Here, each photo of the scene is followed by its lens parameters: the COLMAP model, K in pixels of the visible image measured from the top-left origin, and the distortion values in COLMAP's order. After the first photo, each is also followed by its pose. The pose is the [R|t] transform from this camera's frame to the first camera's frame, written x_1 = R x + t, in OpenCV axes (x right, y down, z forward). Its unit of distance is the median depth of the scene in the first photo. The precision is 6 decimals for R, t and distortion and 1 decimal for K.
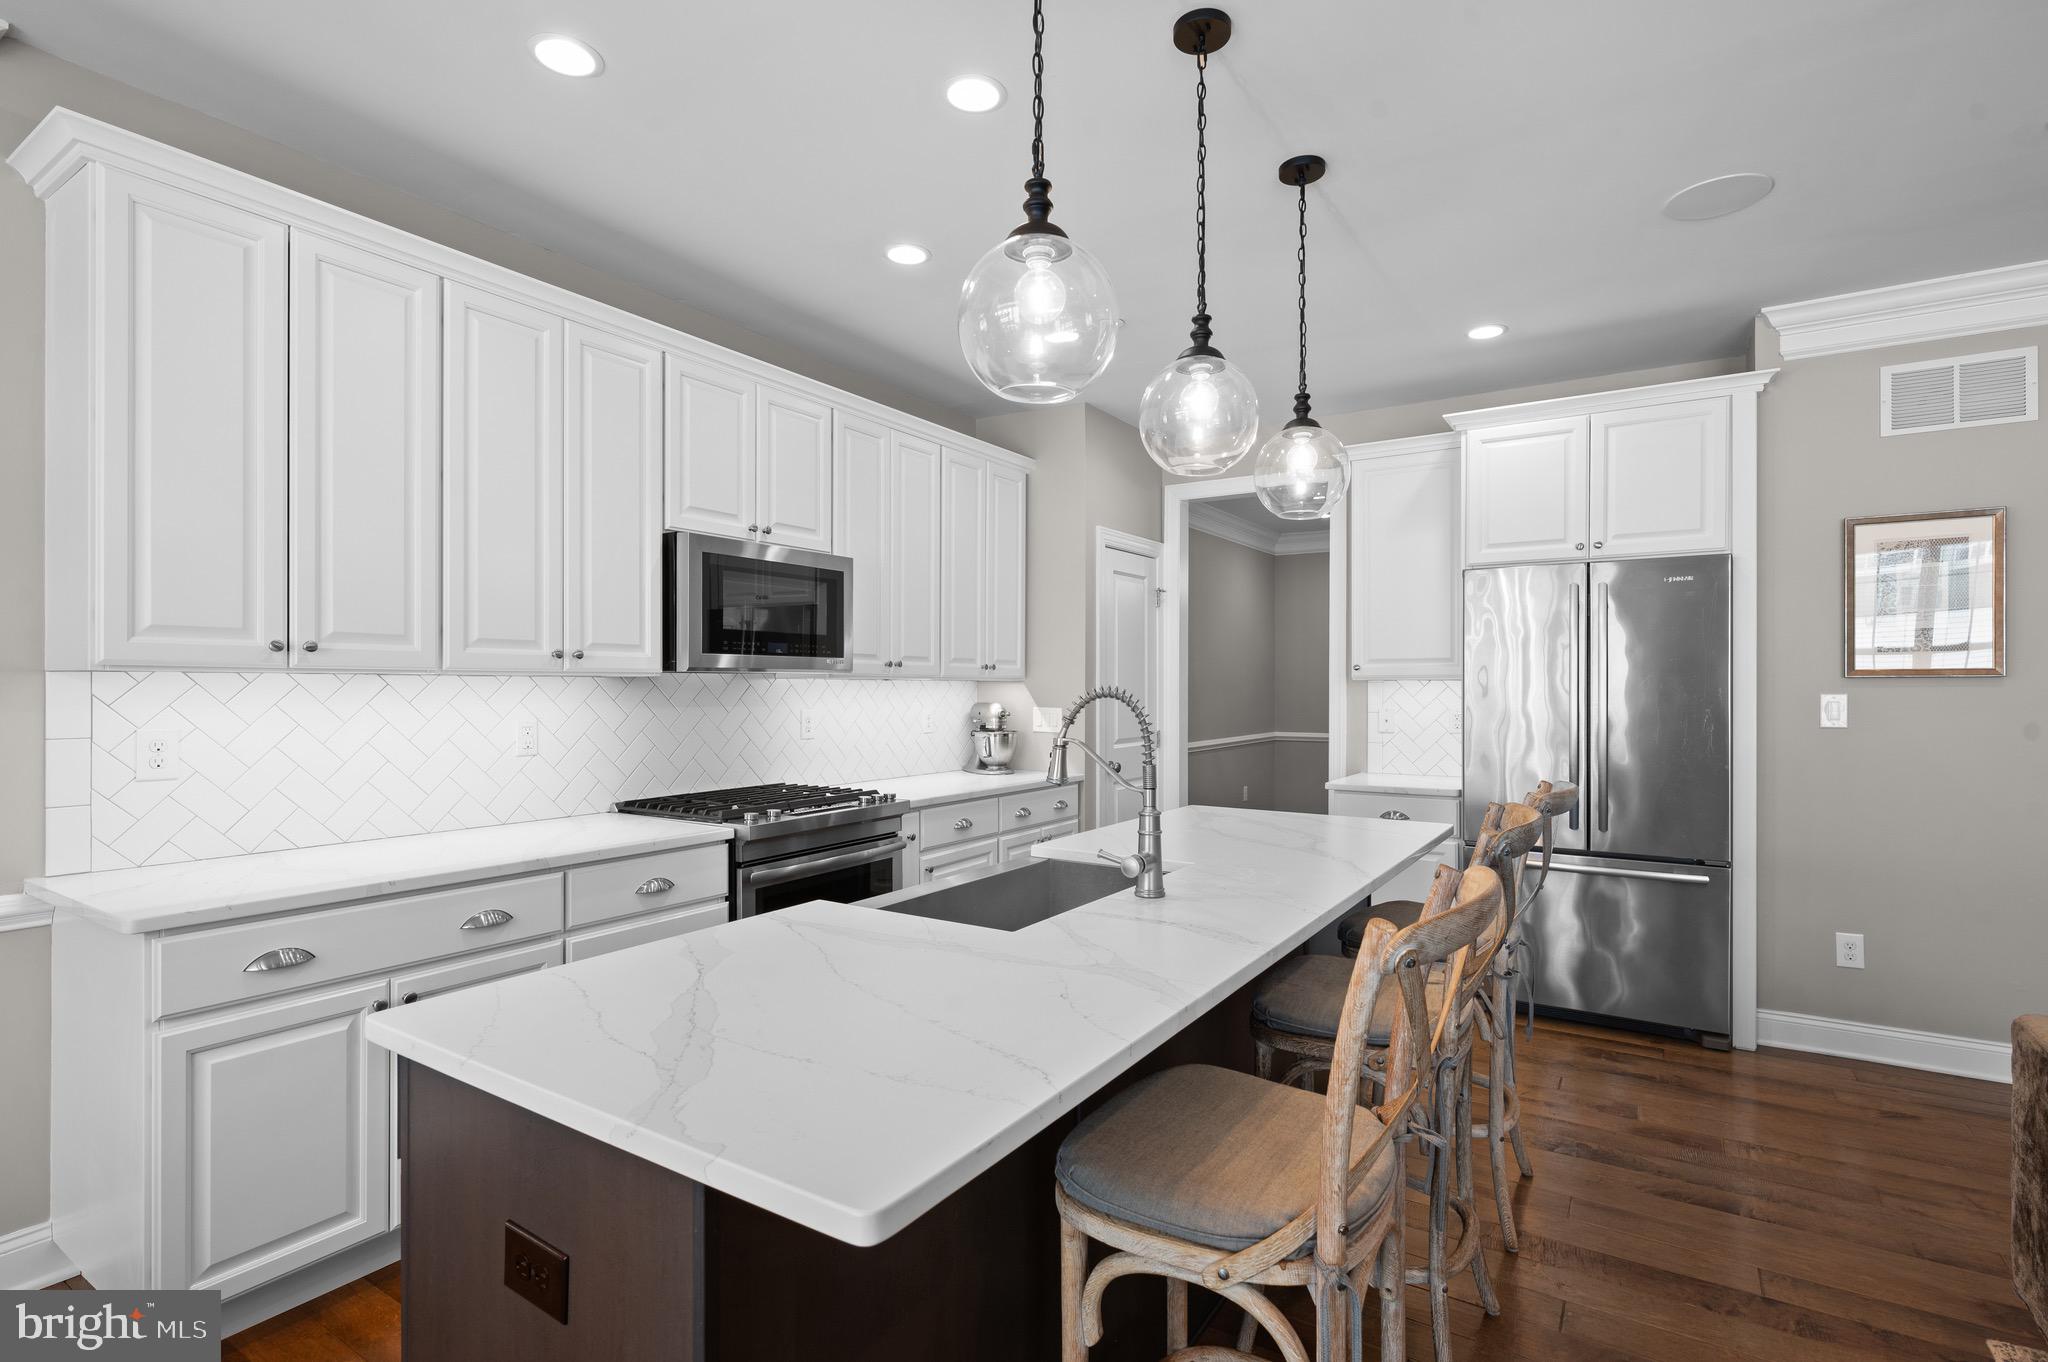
lens RADIAL K [[986.2, 0, 1041.6], [0, 986.2, 680.7], [0, 0, 1]] dist [0.002294, -0.000333]
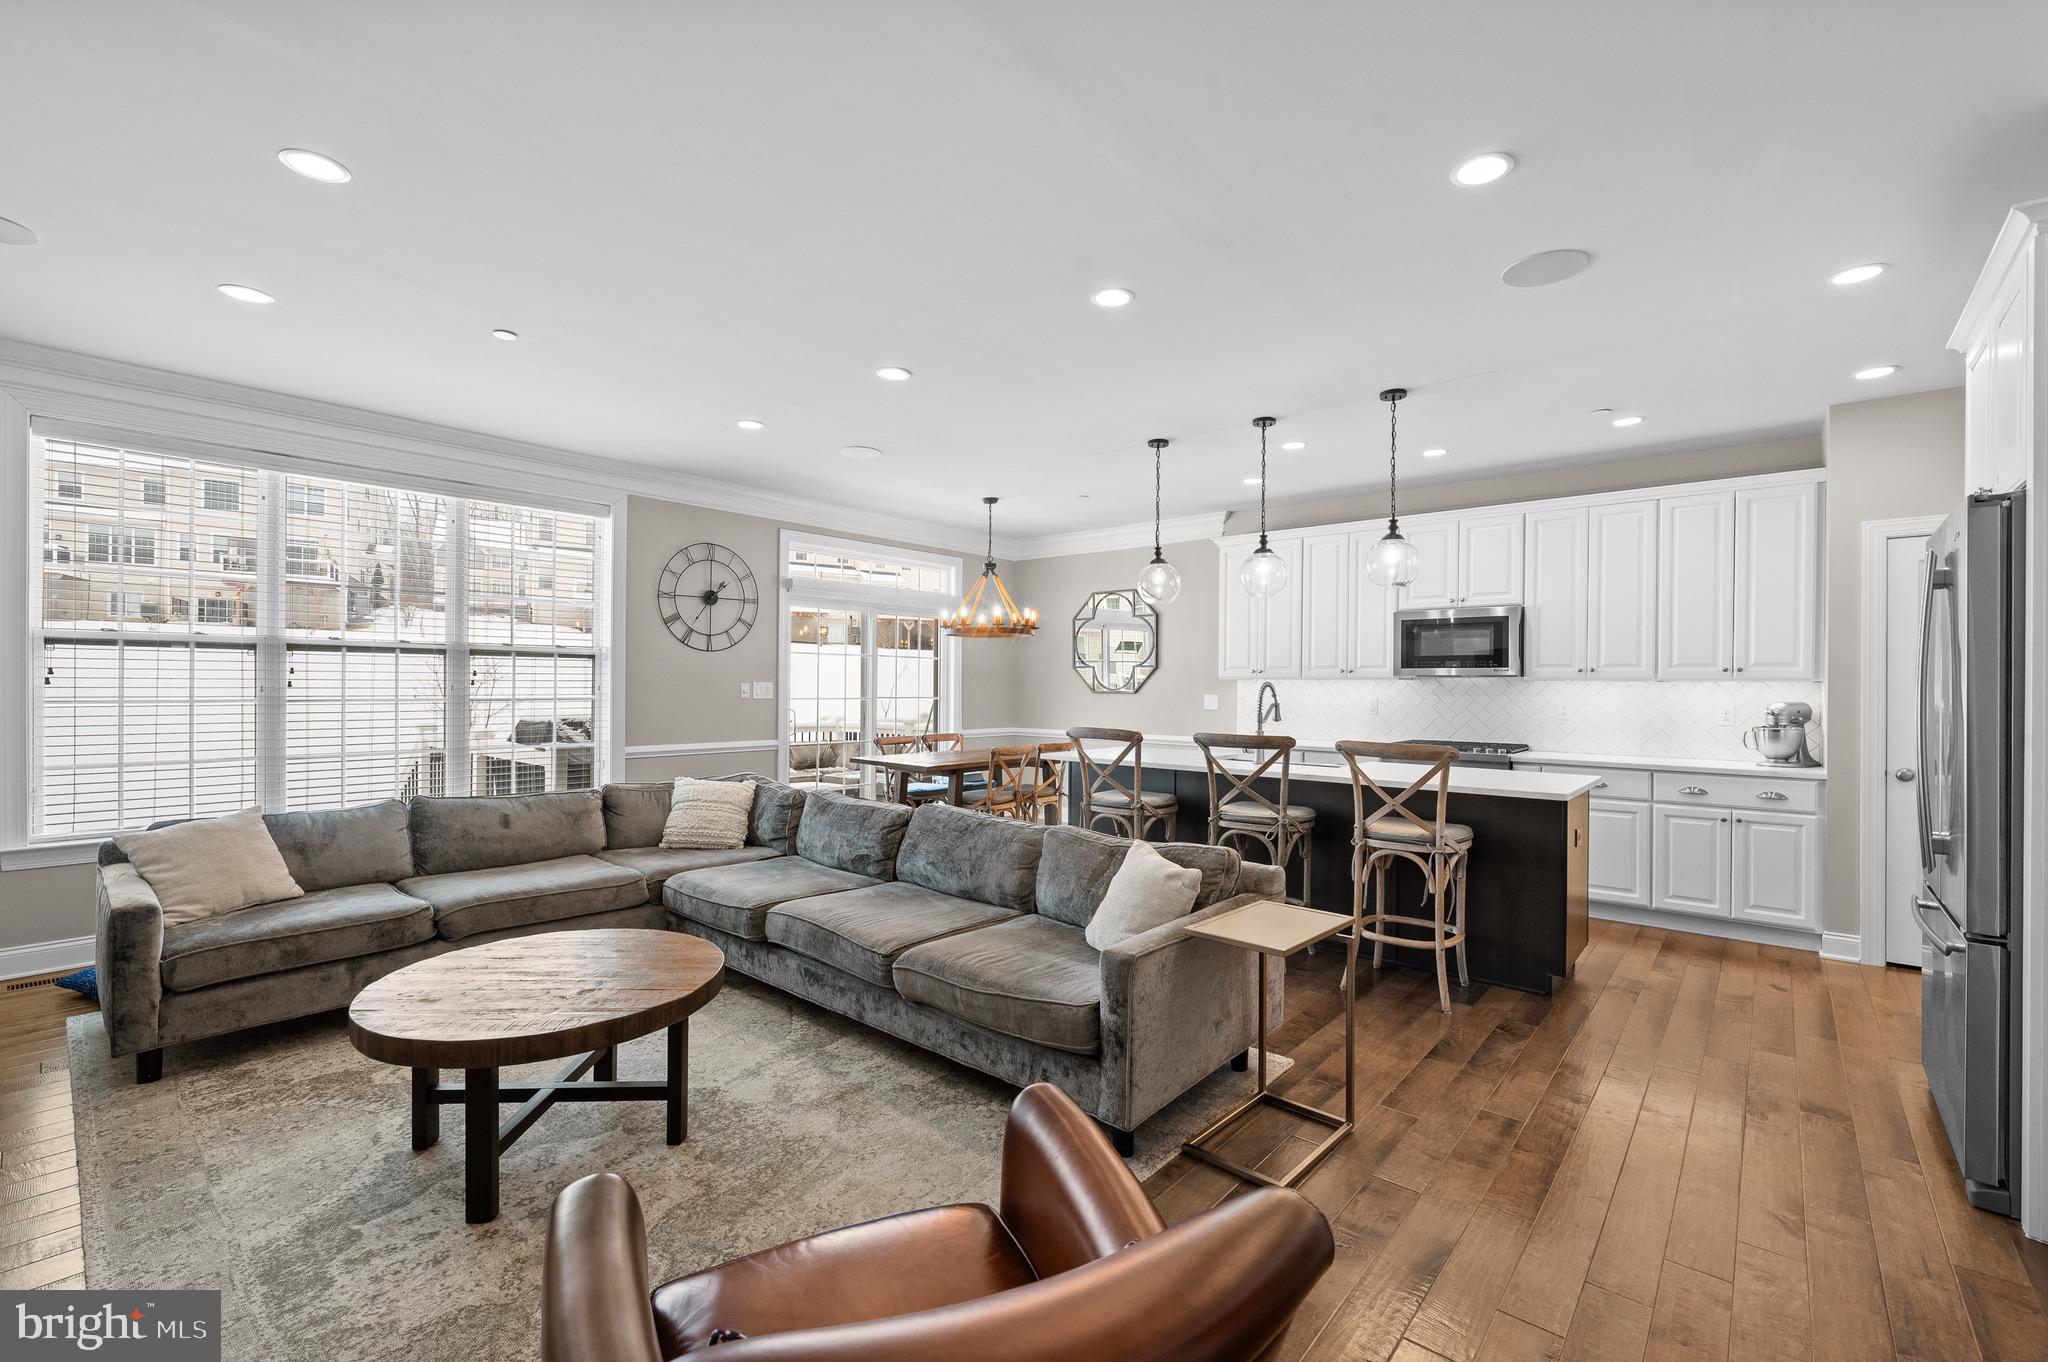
lens RADIAL K [[865.4, 0, 1034.5], [0, 865.4, 684.3], [0, 0, 1]] dist [-0.000020, -0.000164]
pose [[-0.143949, -0.007065, -0.989560, 1.341565], [-0.006518, 0.999960, -0.006192, 0.018616], [0.989564, 0.005559, -0.143990, 0.419764]]
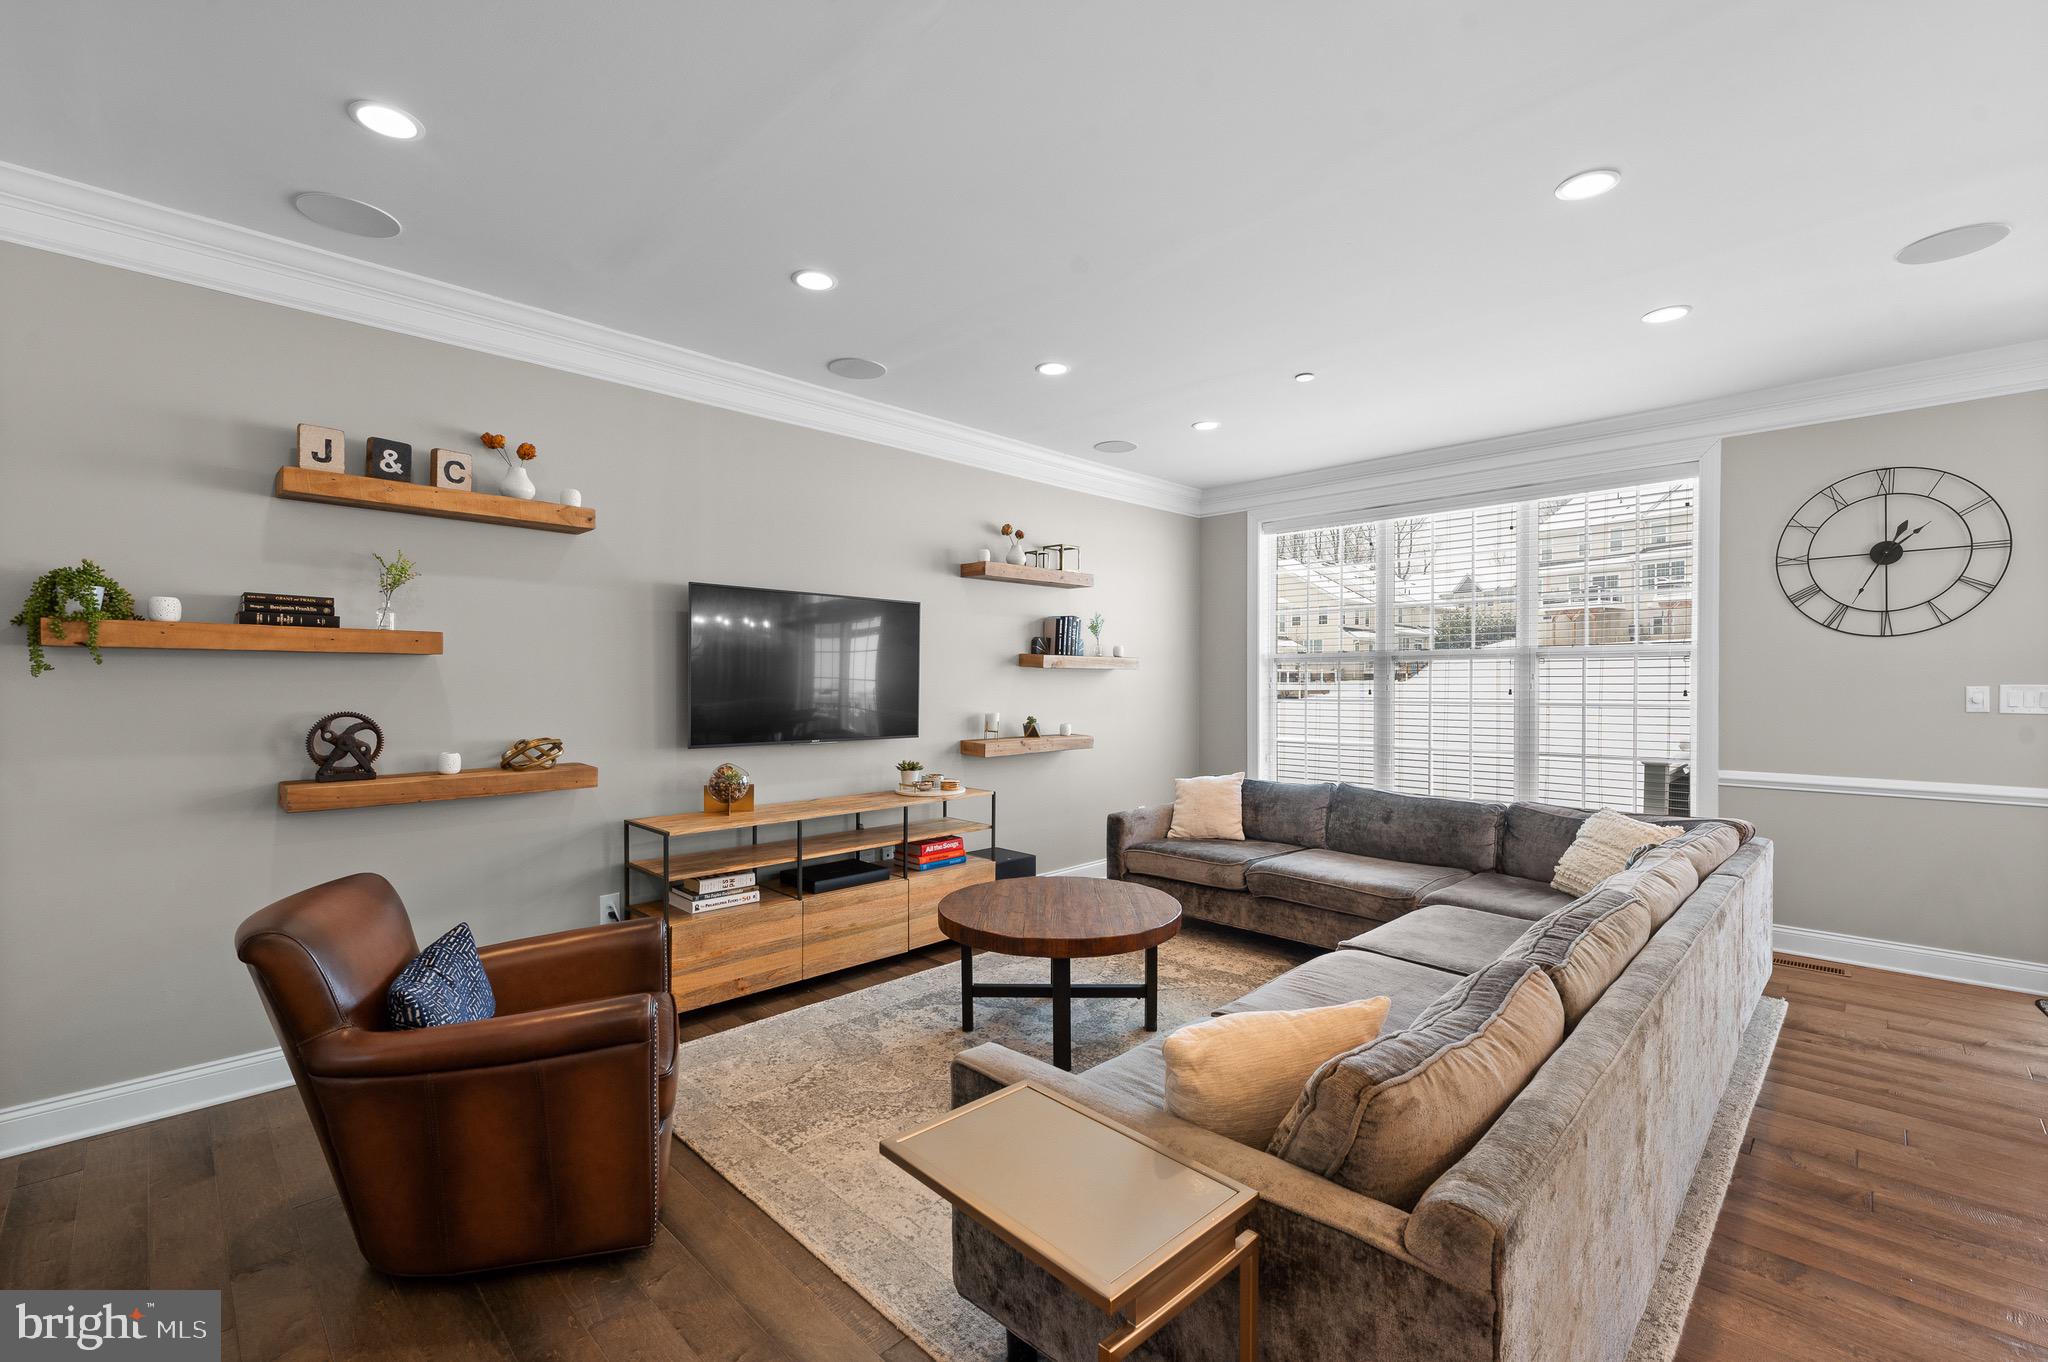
lens RADIAL K [[865.4, 0, 1017.2], [0, 865.4, 690.5], [0, 0, 1]] dist [-0.000020, -0.000164]
pose [[-0.976721, -0.008492, 0.214344, 0.603852], [-0.006845, 0.999941, 0.008428, 0.013426], [-0.214403, 0.006765, -0.976722, 0.828227]]
